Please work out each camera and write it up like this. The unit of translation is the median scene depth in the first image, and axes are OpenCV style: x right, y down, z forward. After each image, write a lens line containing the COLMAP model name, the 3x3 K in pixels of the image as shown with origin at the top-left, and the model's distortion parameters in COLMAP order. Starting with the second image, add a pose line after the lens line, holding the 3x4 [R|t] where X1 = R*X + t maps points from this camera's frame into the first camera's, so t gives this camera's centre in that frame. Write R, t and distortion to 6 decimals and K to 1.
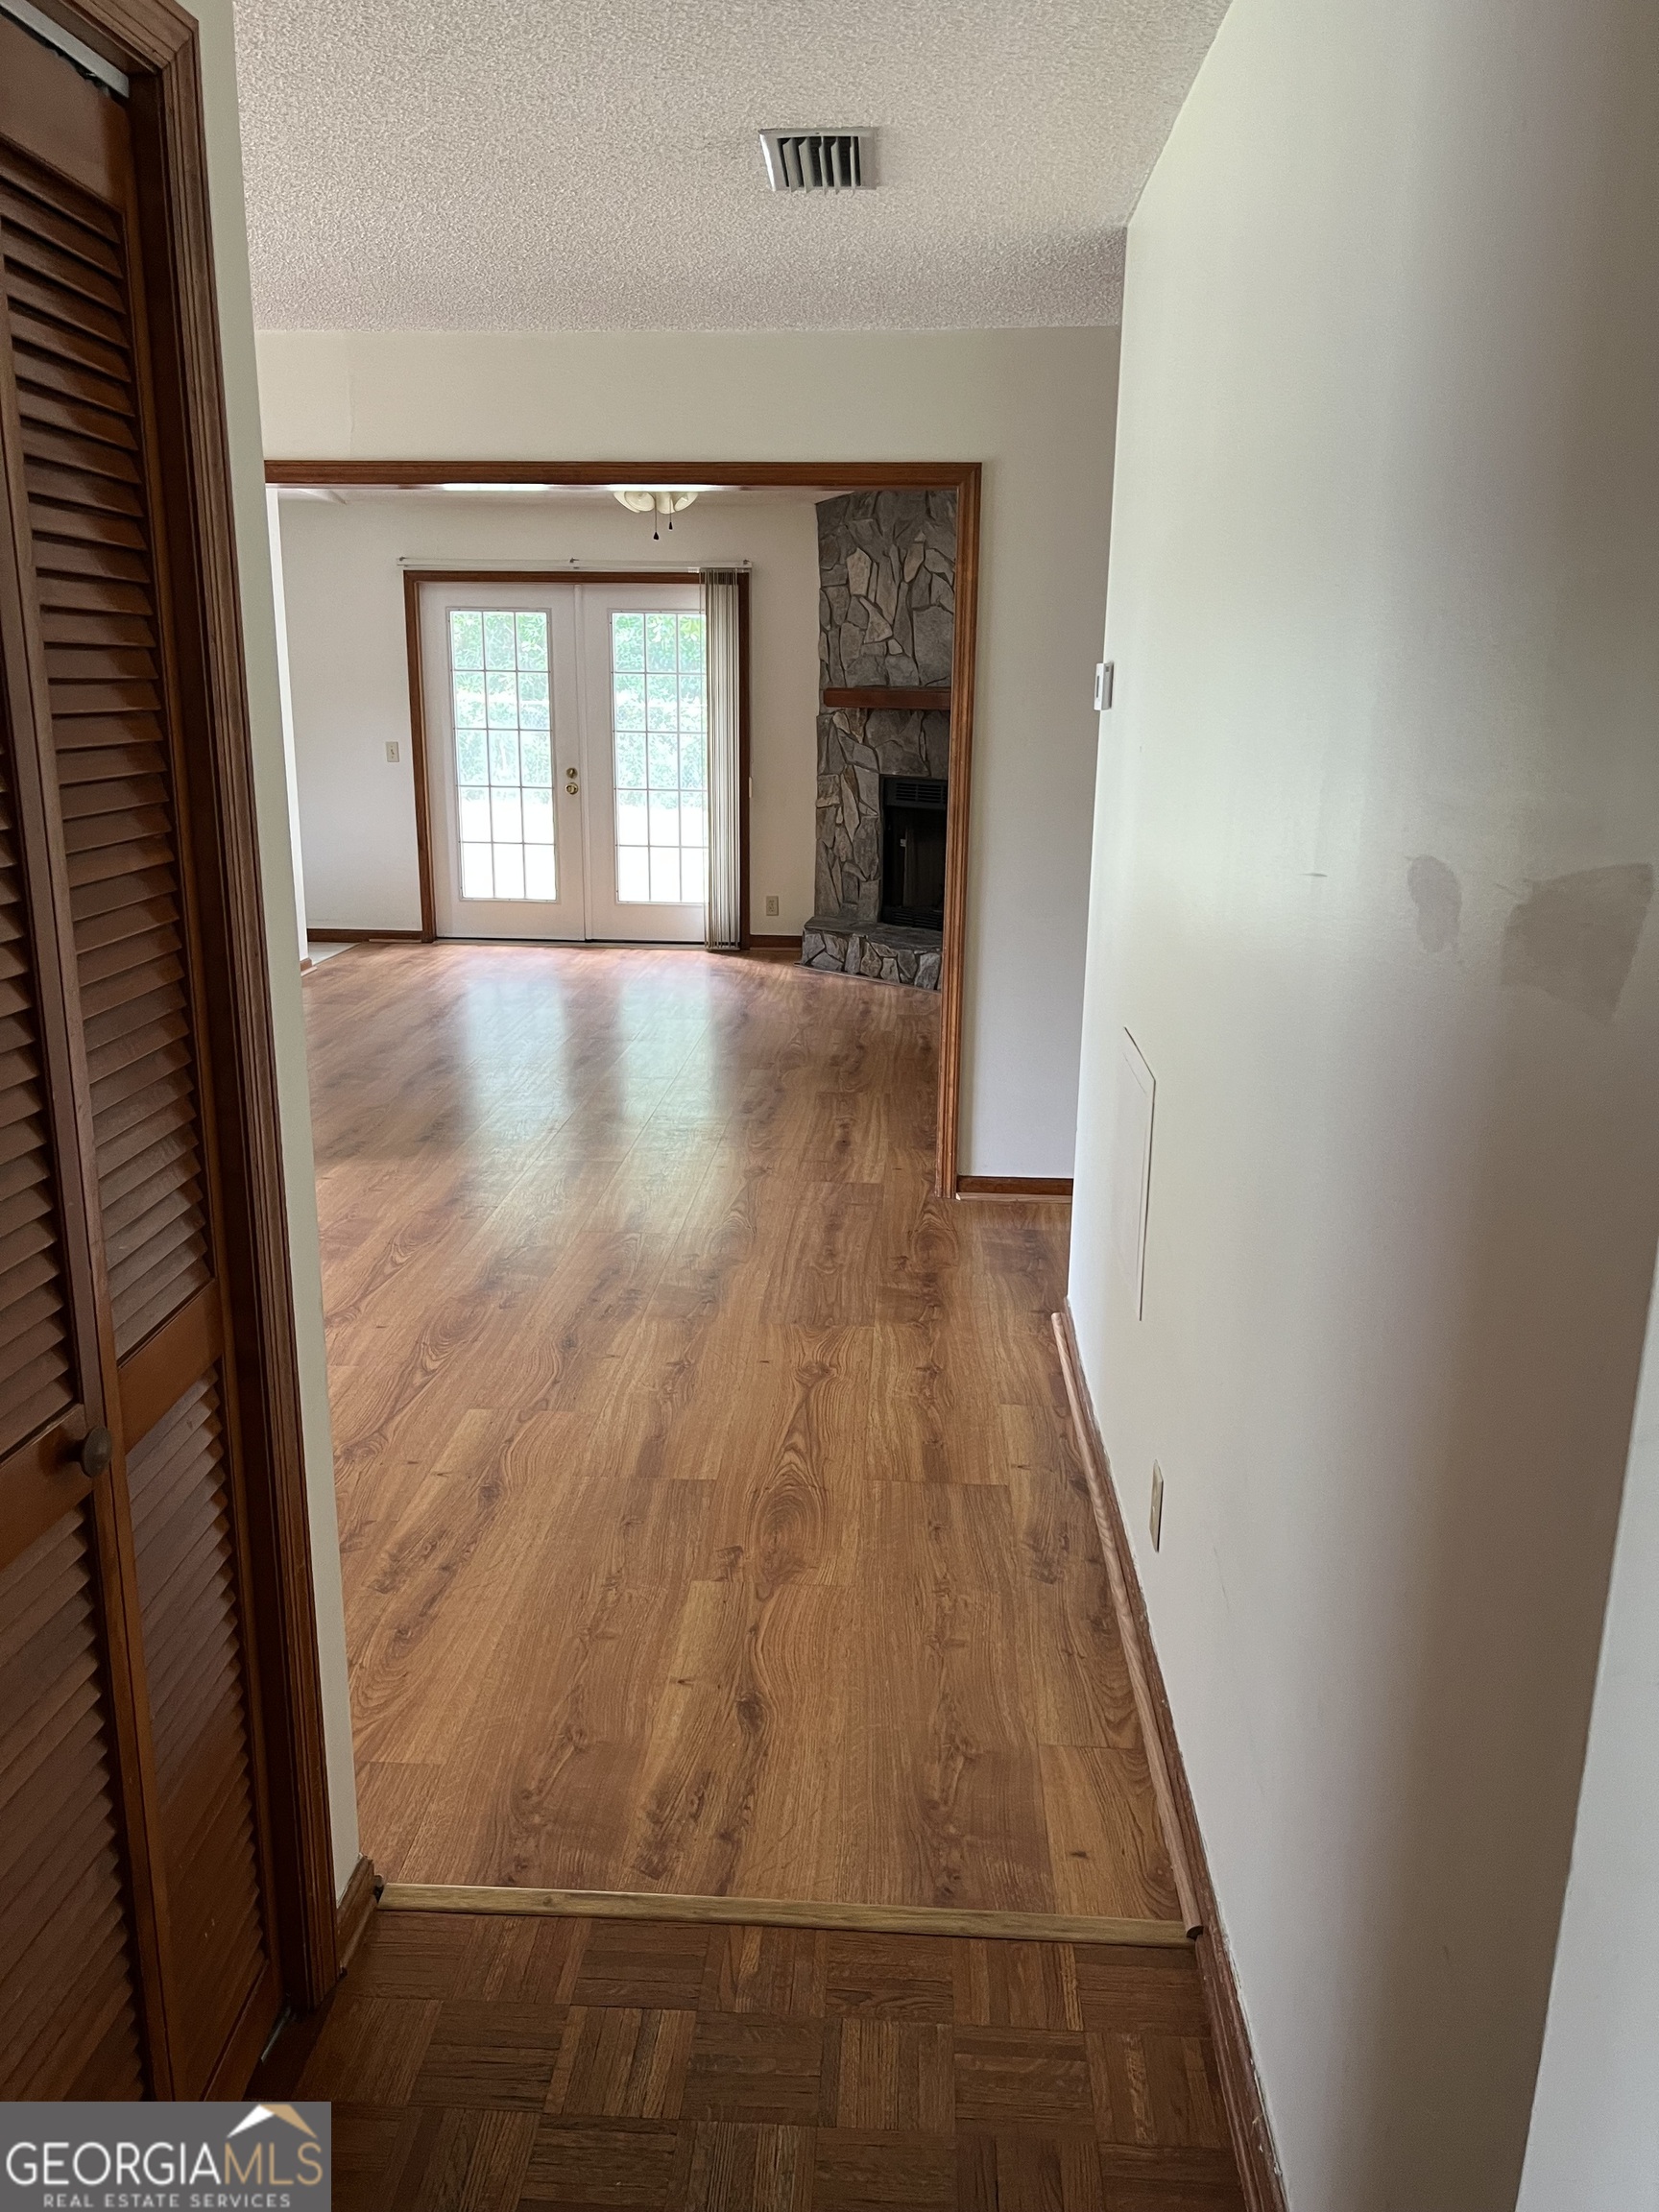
lens RADIAL K [[1671.8, 0, 821.9], [0, 1671.8, 1121.4], [0, 0, 1]] dist [0.050925, -0.010509]
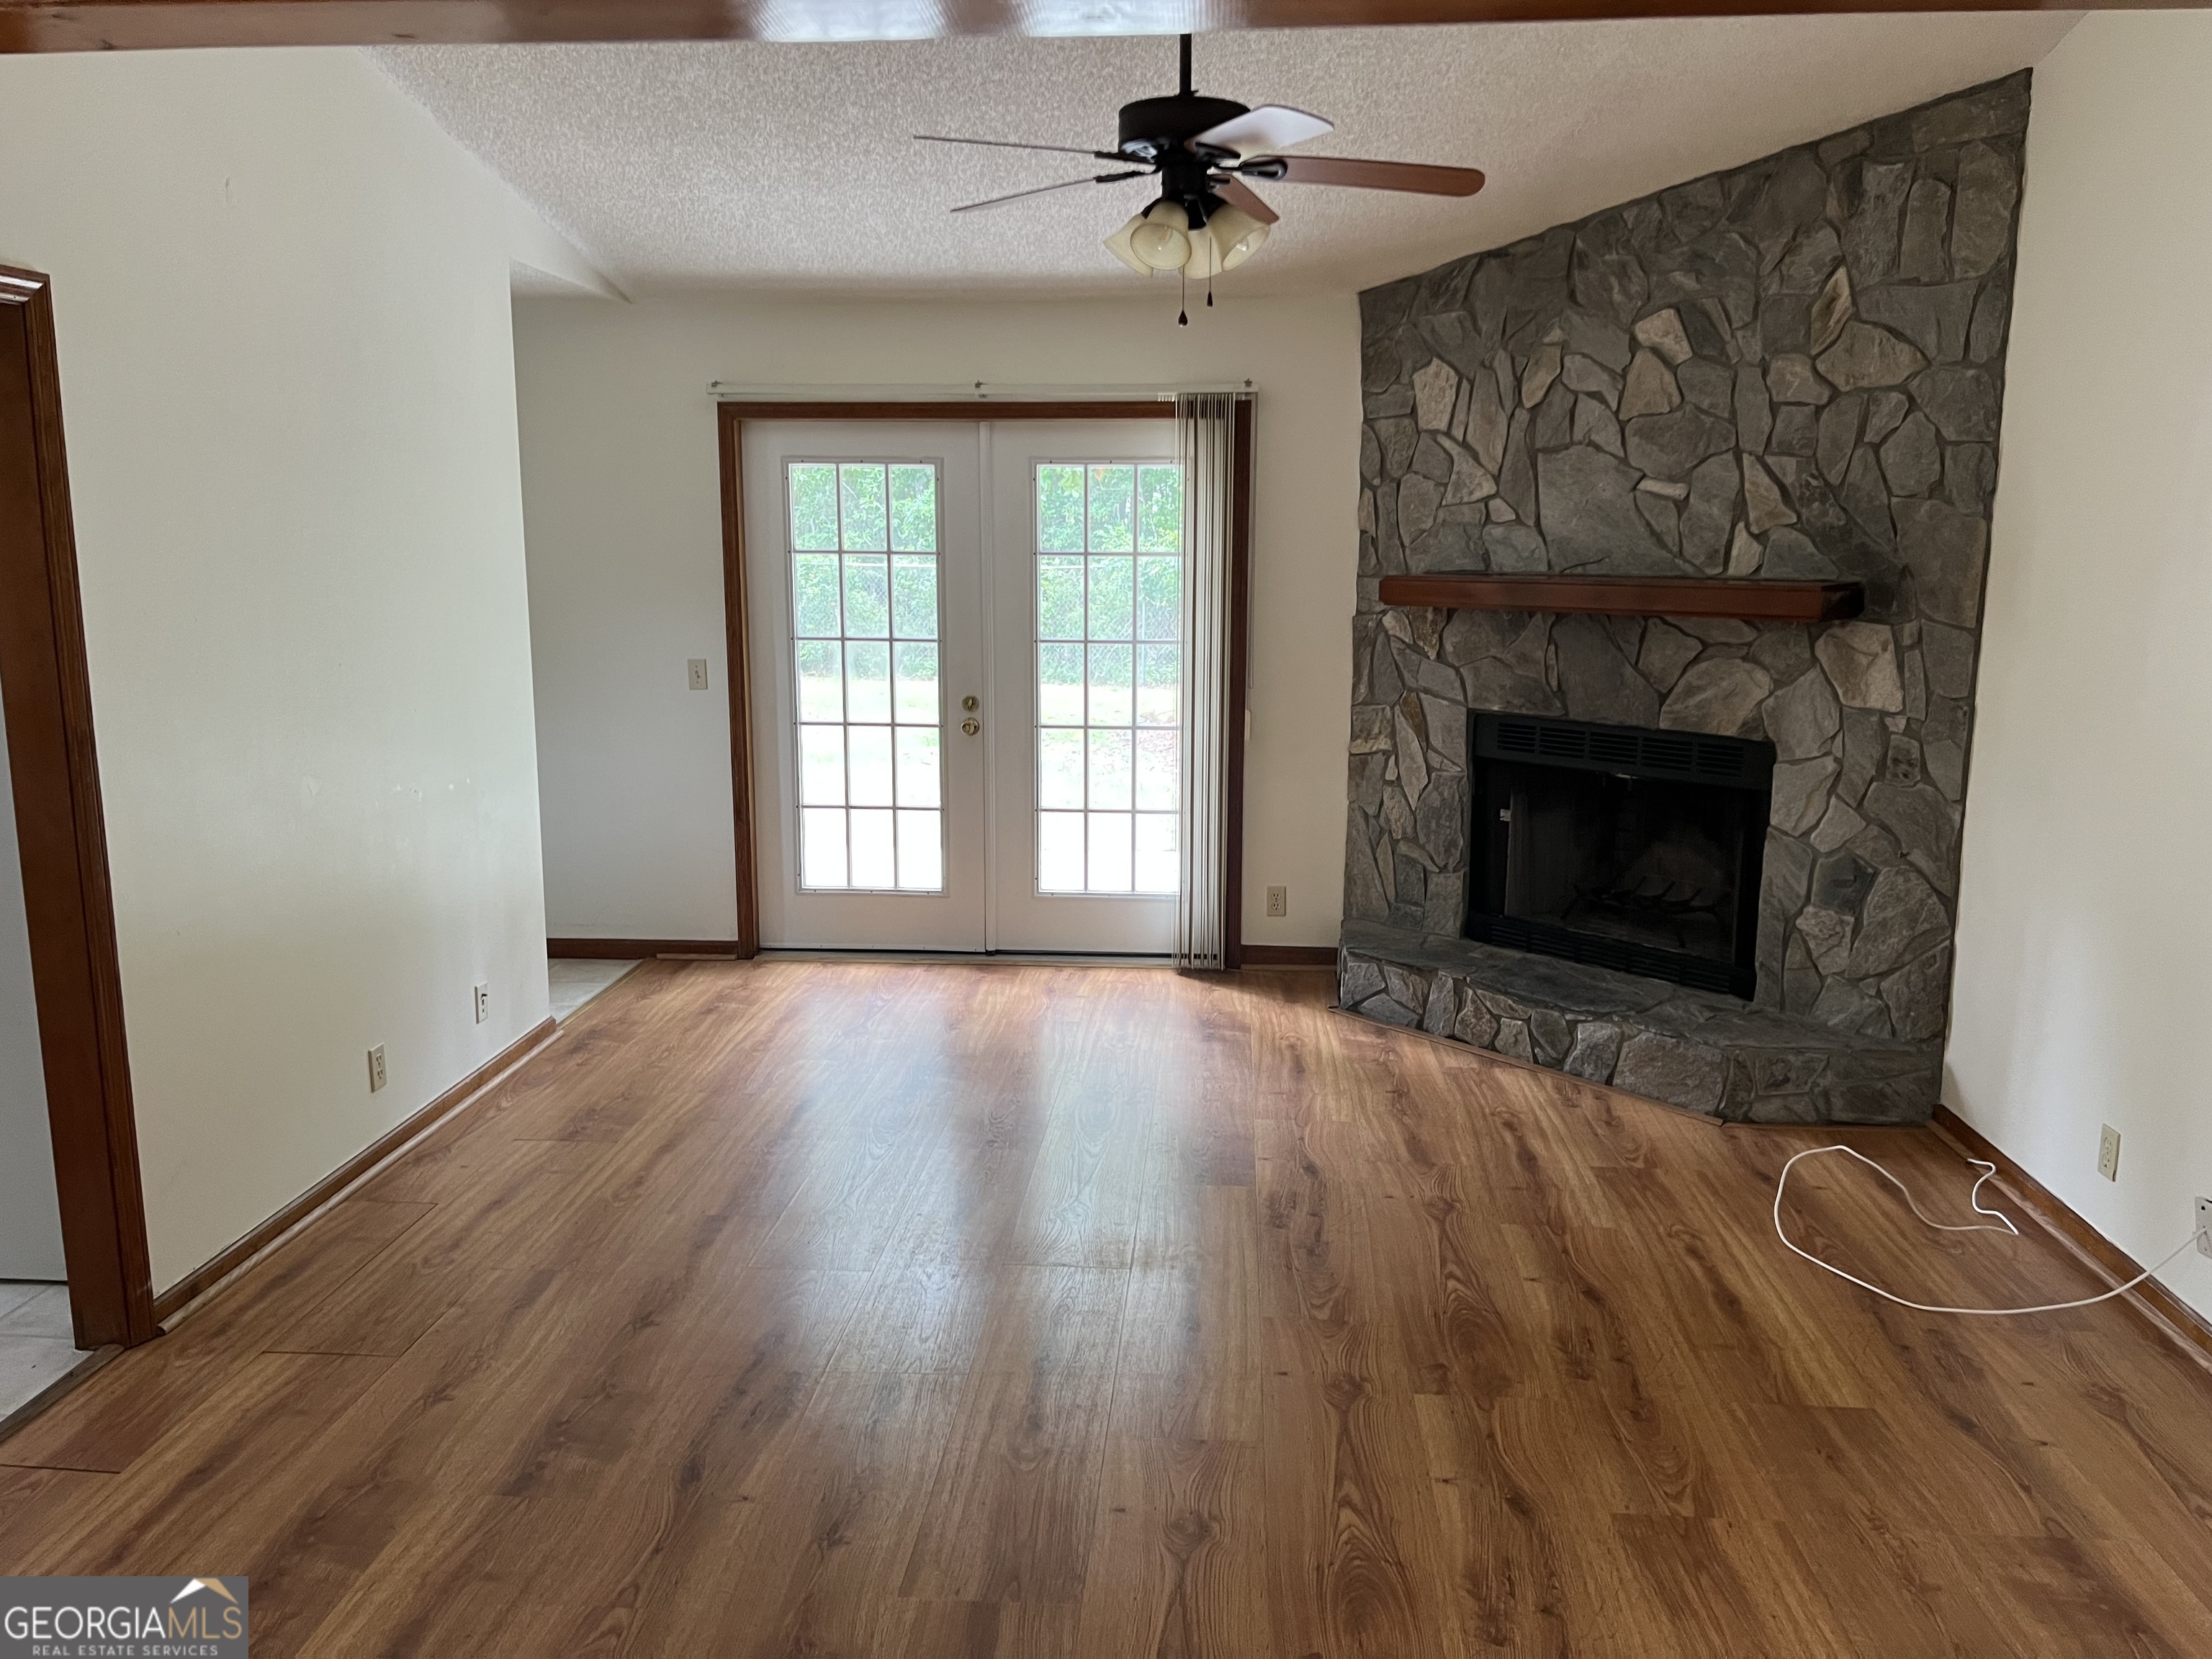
lens RADIAL K [[1671.8, 0, 1121.3], [0, 1671.8, 822.3], [0, 0, 1]] dist [0.050925, -0.010509]
pose [[0.999875, -0.006329, -0.014511, -0.084324], [0.005084, 0.996427, -0.084301, -0.110141], [0.014992, 0.084217, 0.996335, 0.368977]]
